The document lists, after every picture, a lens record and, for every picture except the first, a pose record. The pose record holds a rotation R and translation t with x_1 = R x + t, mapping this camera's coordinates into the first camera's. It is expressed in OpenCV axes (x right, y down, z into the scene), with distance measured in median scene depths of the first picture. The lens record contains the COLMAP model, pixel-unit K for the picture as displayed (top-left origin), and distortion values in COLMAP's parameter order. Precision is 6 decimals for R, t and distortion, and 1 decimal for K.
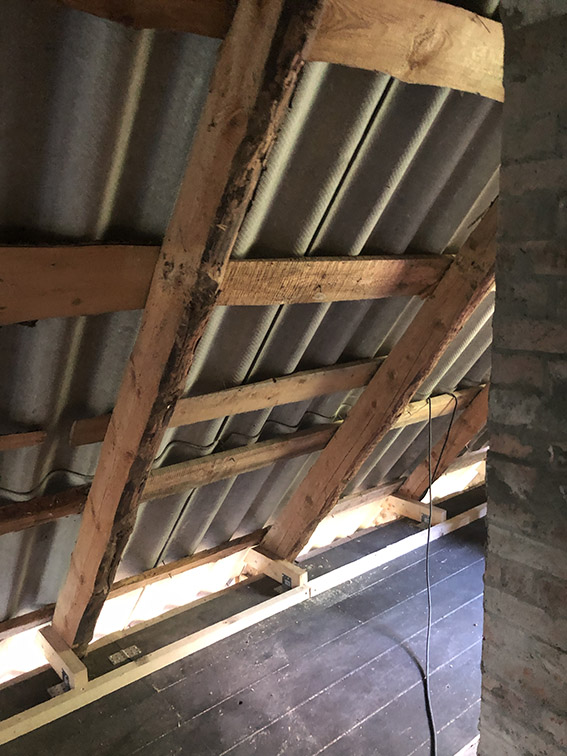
lens RADIAL K [[608.4, 0, 283.5], [0, 608.4, 378.0], [0, 0, 1]] dist [0.058257, -0.065984]
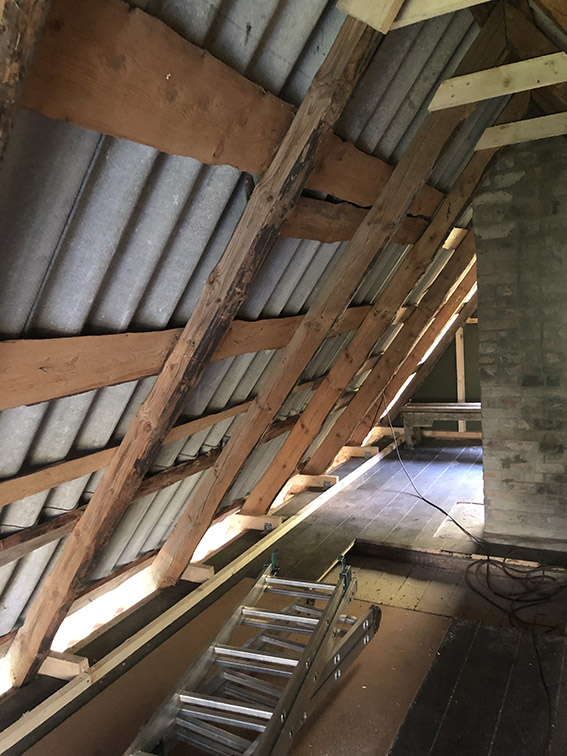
lens RADIAL K [[603.7, 0, 280.5], [0, 603.7, 382.8], [0, 0, 1]] dist [0.053950, -0.144070]
pose [[0.922160, -0.094361, 0.375122, -0.908436], [0.123075, 0.990966, -0.053279, 0.130033], [-0.366706, 0.095300, 0.925443, -0.764165]]
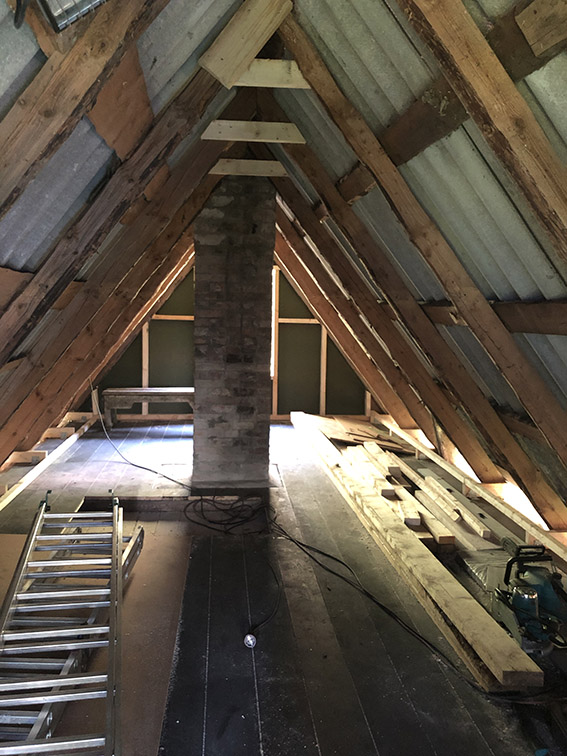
lens RADIAL K [[601.8, 0, 283.5], [0, 601.8, 378.0], [0, 0, 1]] dist [0.055279, -0.214348]
pose [[0.545085, -0.060851, 0.836169, -1.313246], [0.116060, 0.993236, -0.003377, 0.210648], [-0.830308, 0.098886, 0.548461, -0.795081]]
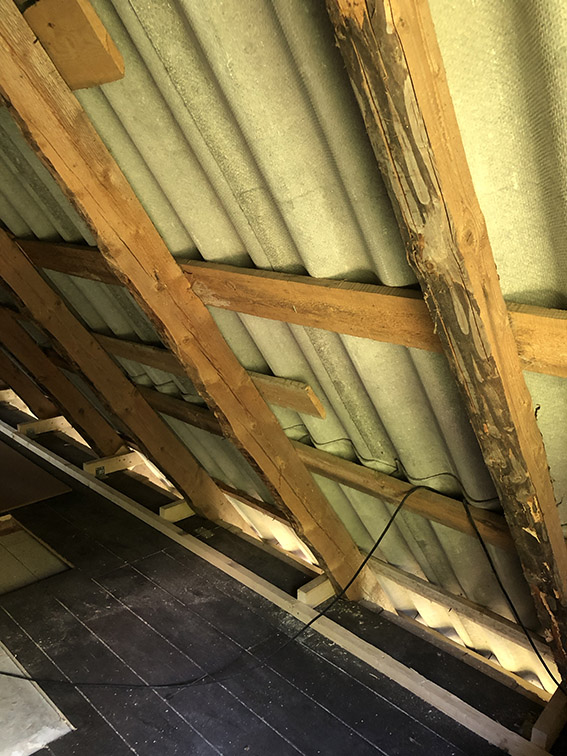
lens RADIAL K [[603.7, 0, 280.5], [0, 603.7, 382.8], [0, 0, 1]] dist [0.053950, -0.144070]
pose [[0.131289, 0.272374, -0.953192, 0.944028], [-0.245216, 0.940558, 0.234988, -0.215133], [0.960537, 0.202887, 0.190275, 0.837889]]
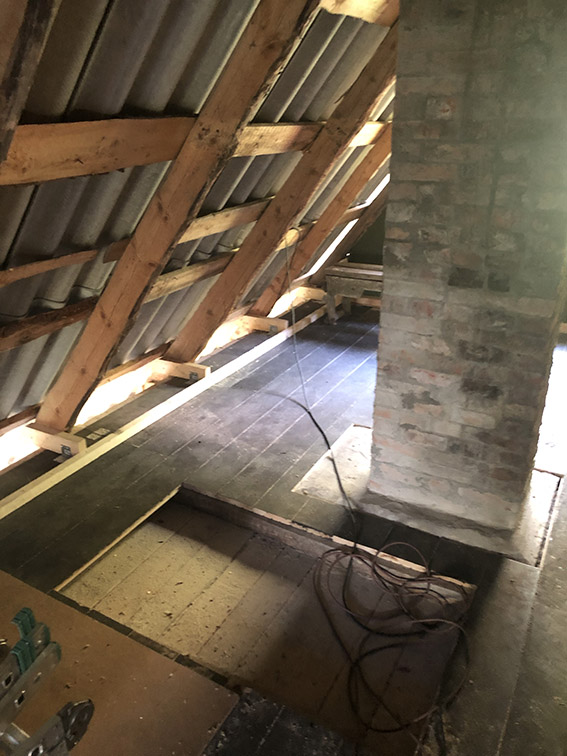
lens RADIAL K [[604.9, 0, 276.3], [0, 604.9, 364.5], [0, 0, 1]] dist [0.002838, -0.004590]
pose [[0.928968, -0.123609, 0.348913, -0.335492], [0.051407, 0.976544, 0.209090, 0.046711], [-0.366574, -0.176301, 0.913532, -0.317063]]
